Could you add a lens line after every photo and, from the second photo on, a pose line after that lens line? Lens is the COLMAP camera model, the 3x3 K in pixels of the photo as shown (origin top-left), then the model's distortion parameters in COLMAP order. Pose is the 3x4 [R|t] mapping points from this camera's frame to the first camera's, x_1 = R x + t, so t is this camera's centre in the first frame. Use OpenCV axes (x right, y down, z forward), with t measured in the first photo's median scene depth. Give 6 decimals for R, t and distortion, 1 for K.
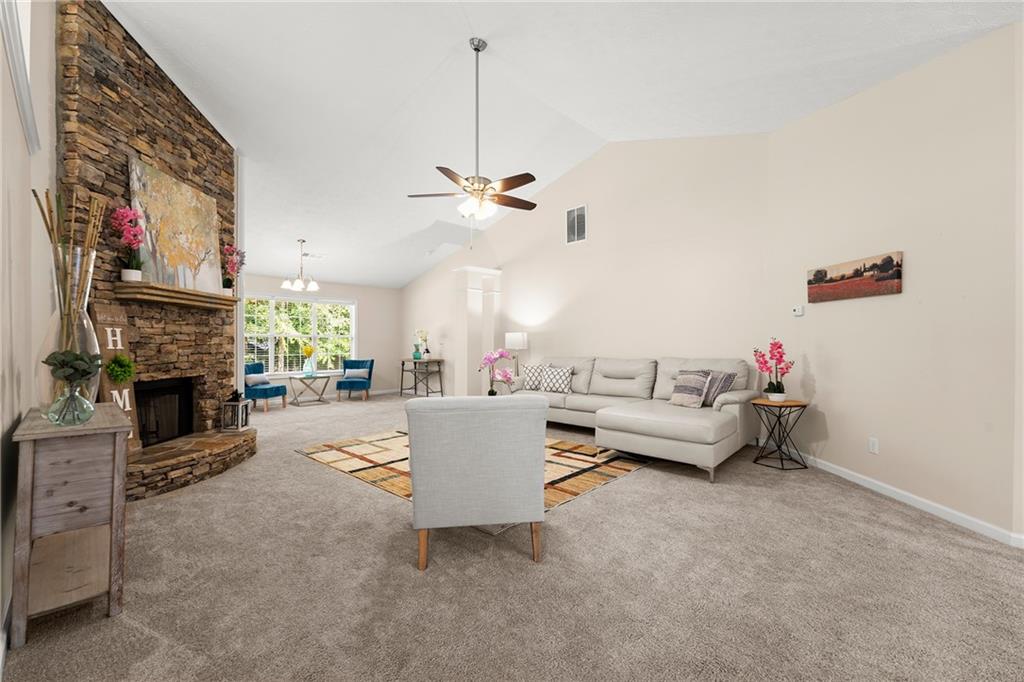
lens RADIAL K [[425.3, 0, 508.7], [0, 425.3, 338.6], [0, 0, 1]] dist [0.002225, -0.002540]
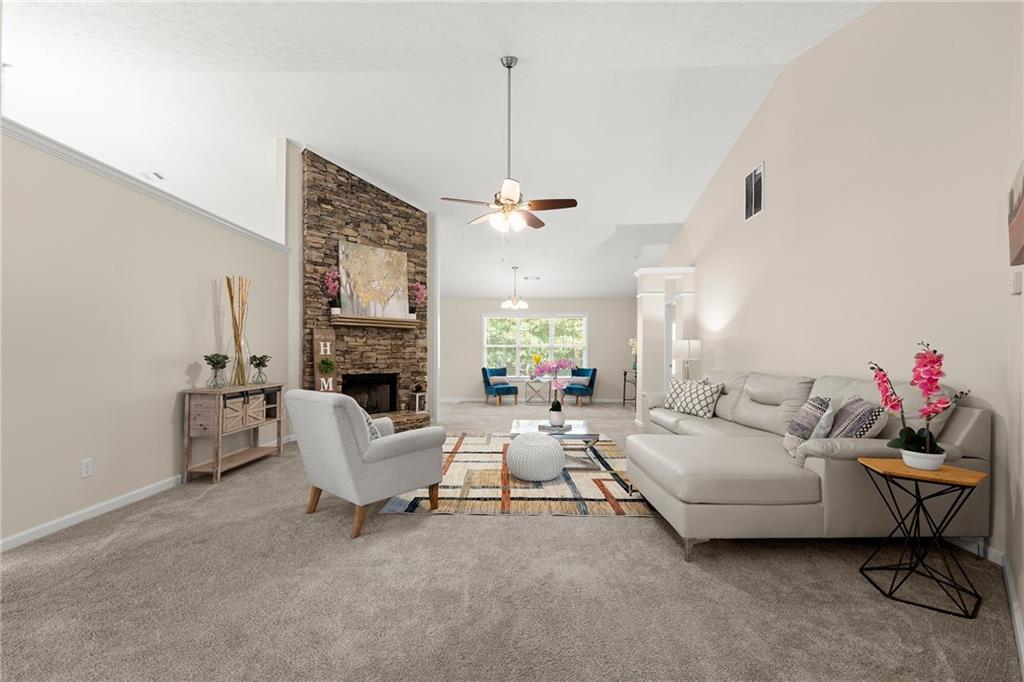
lens RADIAL K [[425.3, 0, 509.3], [0, 425.3, 351.6], [0, 0, 1]] dist [0.002225, -0.002540]
pose [[0.677345, 0.002425, -0.735662, 0.682571], [0.001715, 0.999987, 0.004874, 0.004730], [0.735664, -0.004563, 0.677332, 0.296854]]
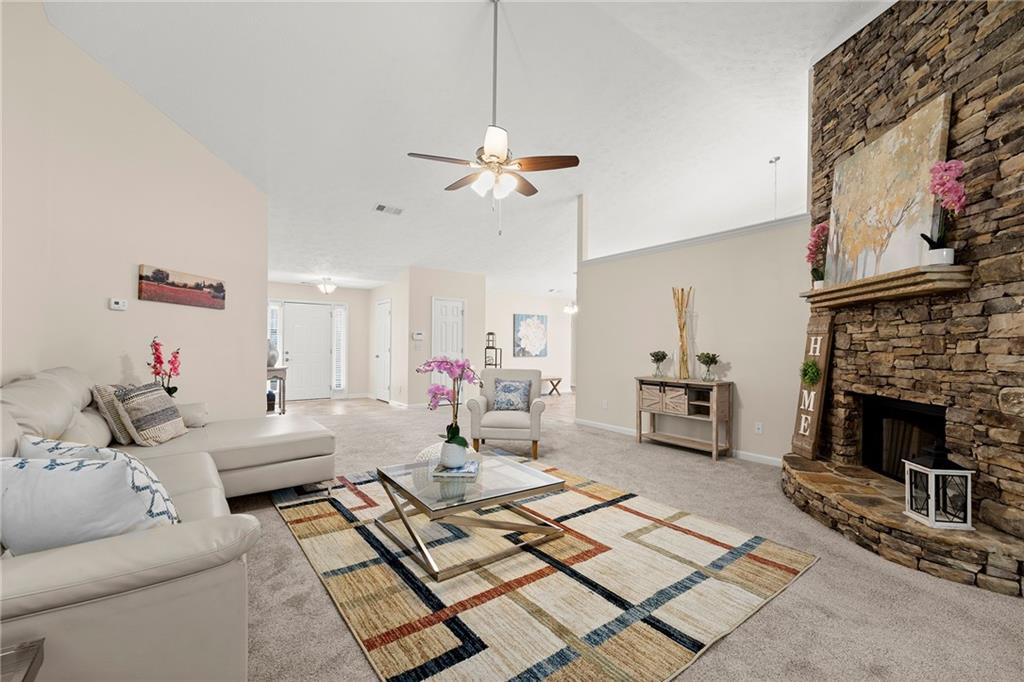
lens RADIAL K [[425.3, 0, 511.8], [0, 425.3, 342.4], [0, 0, 1]] dist [0.002225, -0.002540]
pose [[-0.985777, -0.009271, 0.167802, -0.249819], [-0.012762, 0.999724, -0.019742, 0.018188], [-0.167573, -0.021603, -0.985623, 1.791228]]
